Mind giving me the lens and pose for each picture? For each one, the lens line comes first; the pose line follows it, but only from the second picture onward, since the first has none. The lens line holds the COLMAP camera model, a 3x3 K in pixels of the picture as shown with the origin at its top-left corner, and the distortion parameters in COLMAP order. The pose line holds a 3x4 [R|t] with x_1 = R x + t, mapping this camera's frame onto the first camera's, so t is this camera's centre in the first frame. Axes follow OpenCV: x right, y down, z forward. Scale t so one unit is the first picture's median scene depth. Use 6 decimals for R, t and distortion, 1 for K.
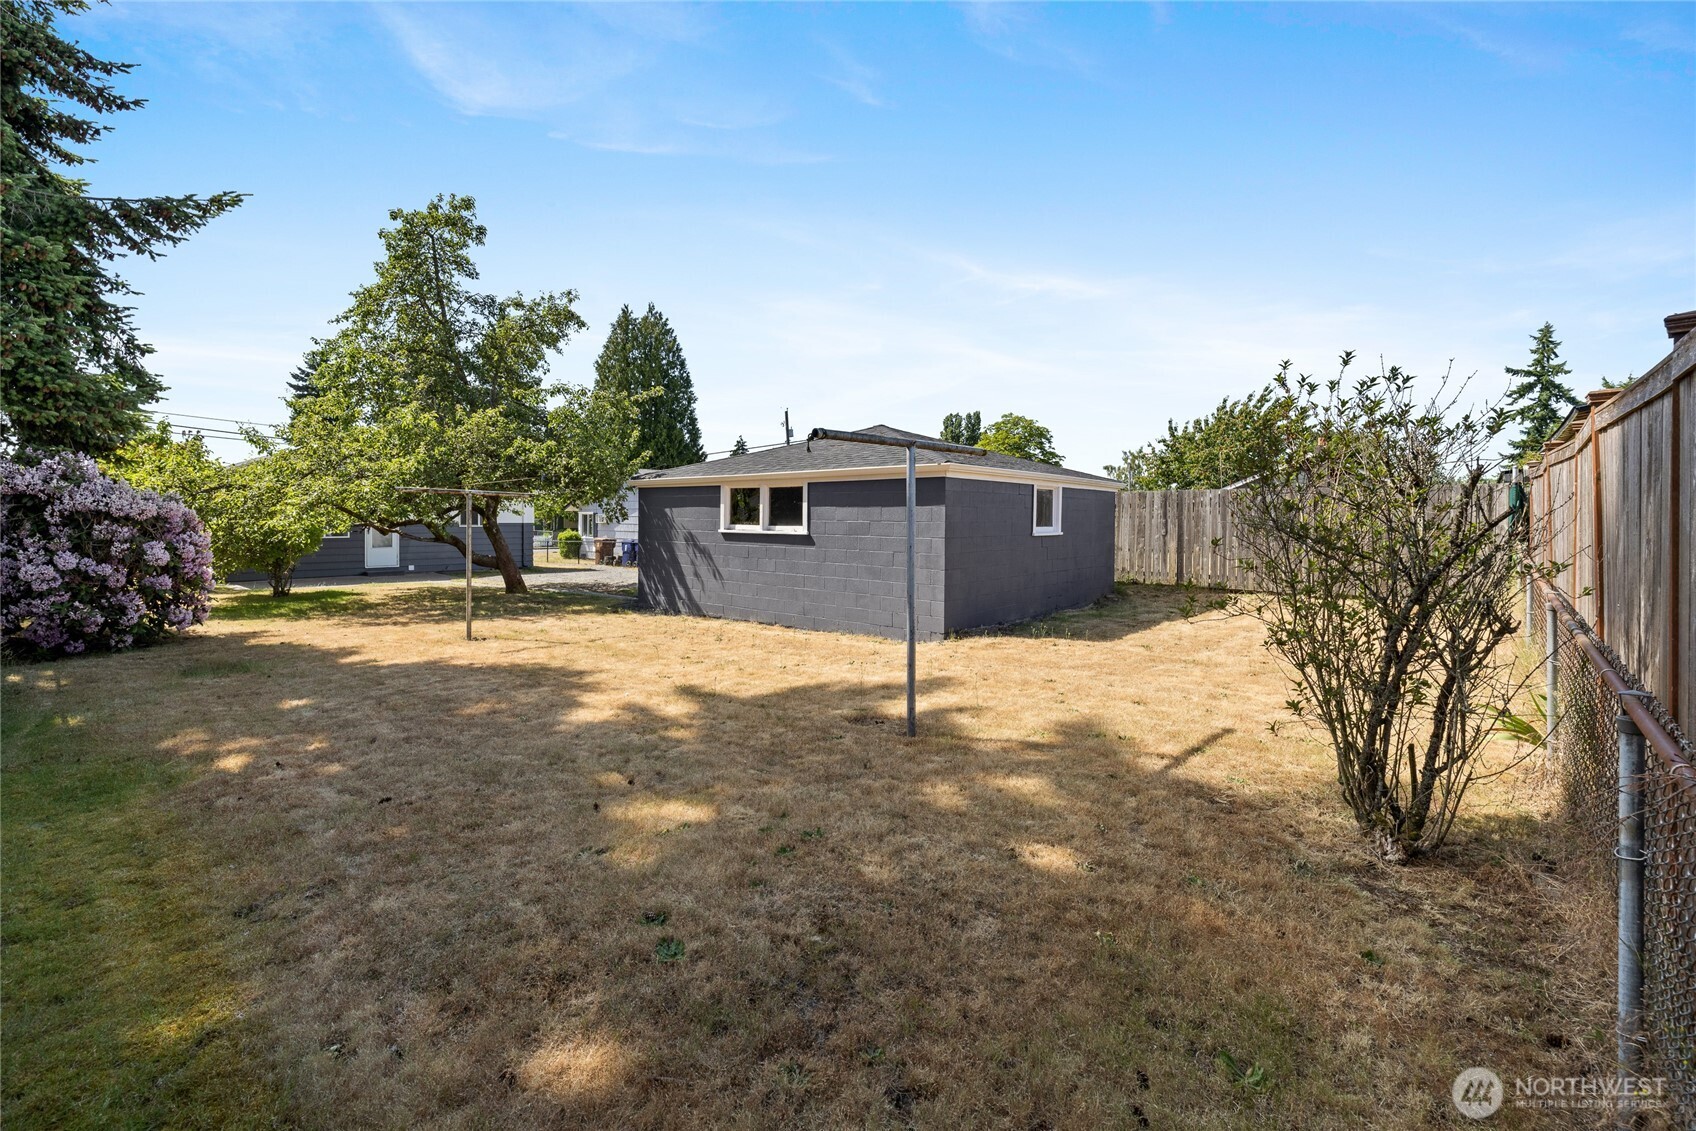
lens RADIAL K [[736.5, 0, 847.3], [0, 736.5, 523.1], [0, 0, 1]] dist [0.000133, -0.000027]
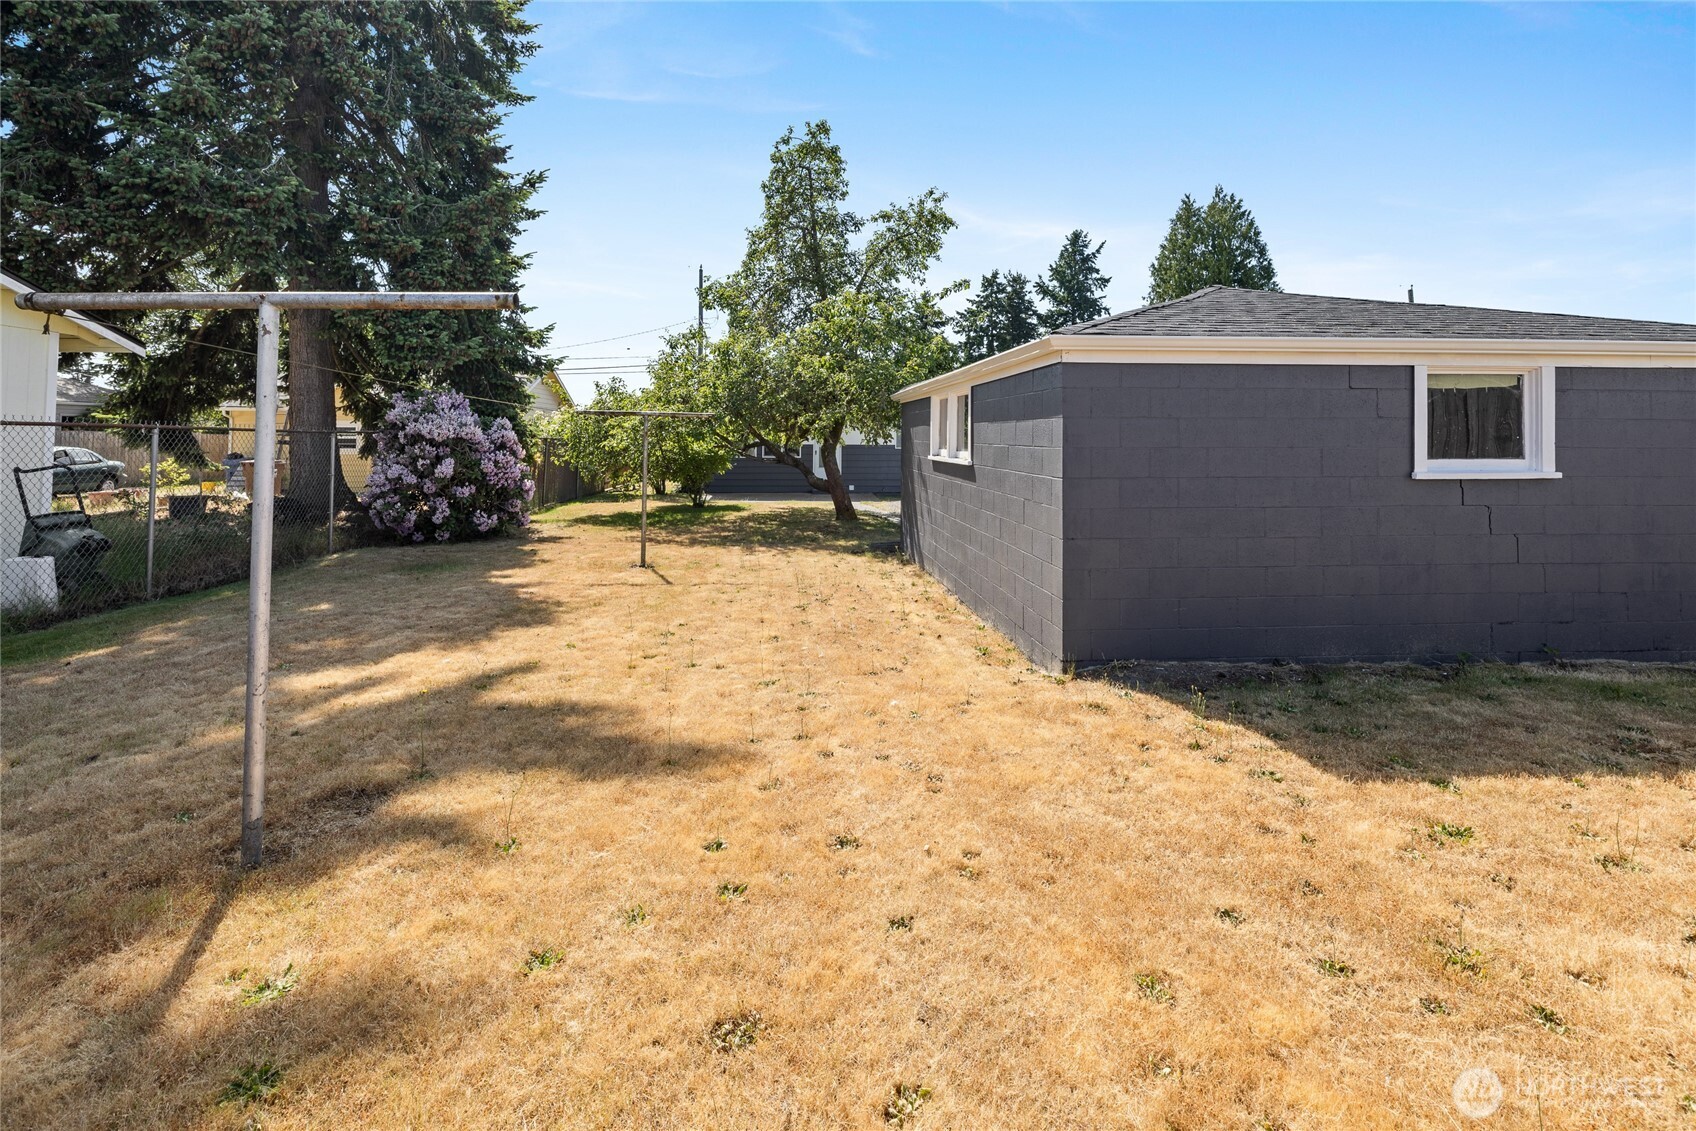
lens RADIAL K [[758.1, 0, 848.2], [0, 758.1, 437.0], [0, 0, 1]] dist [0.001064, 0.000060]
pose [[0.690835, -0.002880, -0.723006, 0.256264], [-0.003035, 0.999972, -0.006883, -0.003193], [0.723006, 0.006949, 0.690807, 0.311864]]
